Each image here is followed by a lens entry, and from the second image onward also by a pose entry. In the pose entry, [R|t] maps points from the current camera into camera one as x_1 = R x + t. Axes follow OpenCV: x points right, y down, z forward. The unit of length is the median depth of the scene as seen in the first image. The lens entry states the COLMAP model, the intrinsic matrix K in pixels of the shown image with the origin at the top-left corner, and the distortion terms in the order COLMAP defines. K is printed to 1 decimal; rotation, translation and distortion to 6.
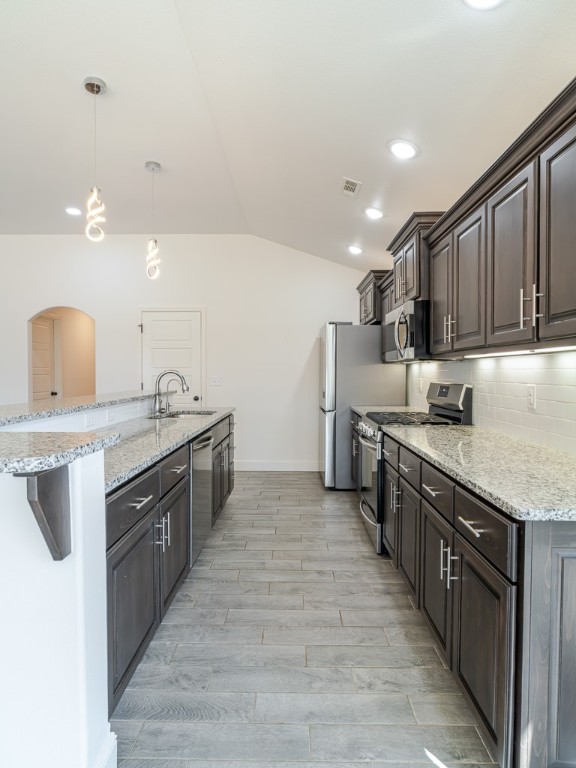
lens RADIAL K [[444.0, 0, 289.7], [0, 444.0, 379.9], [0, 0, 1]] dist [-0.004847, 0.000124]
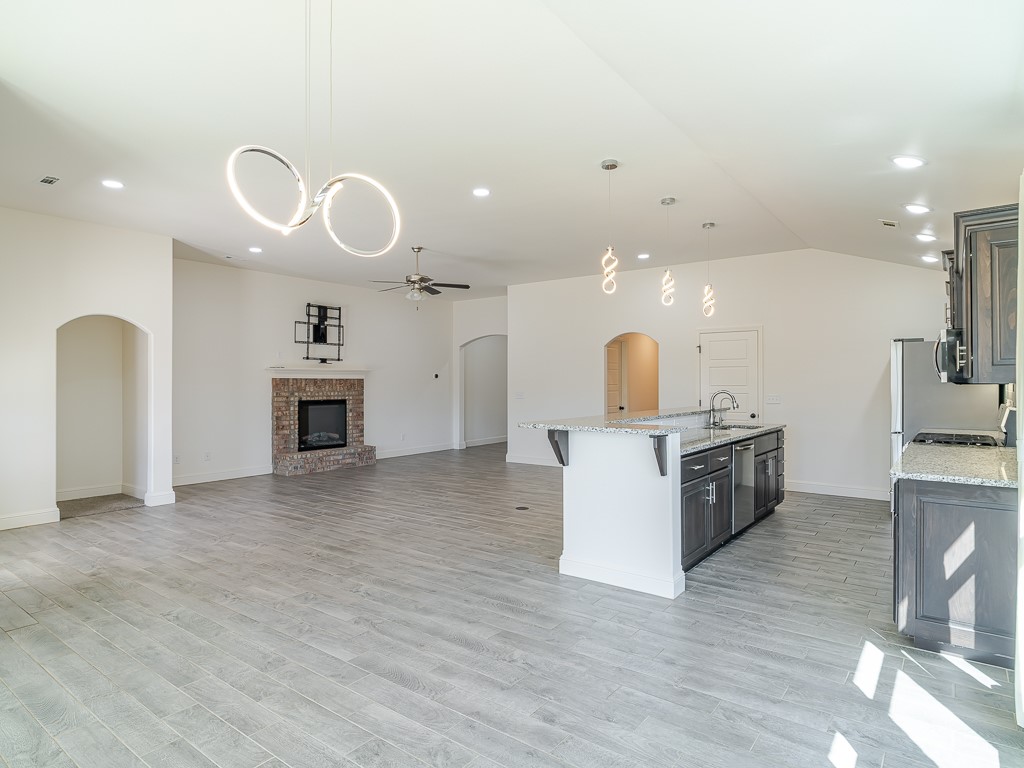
lens RADIAL K [[592.0, 0, 512.0], [0, 592.0, 384.0], [0, 0, 1]] dist [-0.004847, 0.000124]
pose [[0.806949, -0.001818, -0.590618, 0.273860], [-0.007542, 0.999882, -0.013382, -0.016853], [0.590573, 0.015254, 0.806840, -0.796877]]
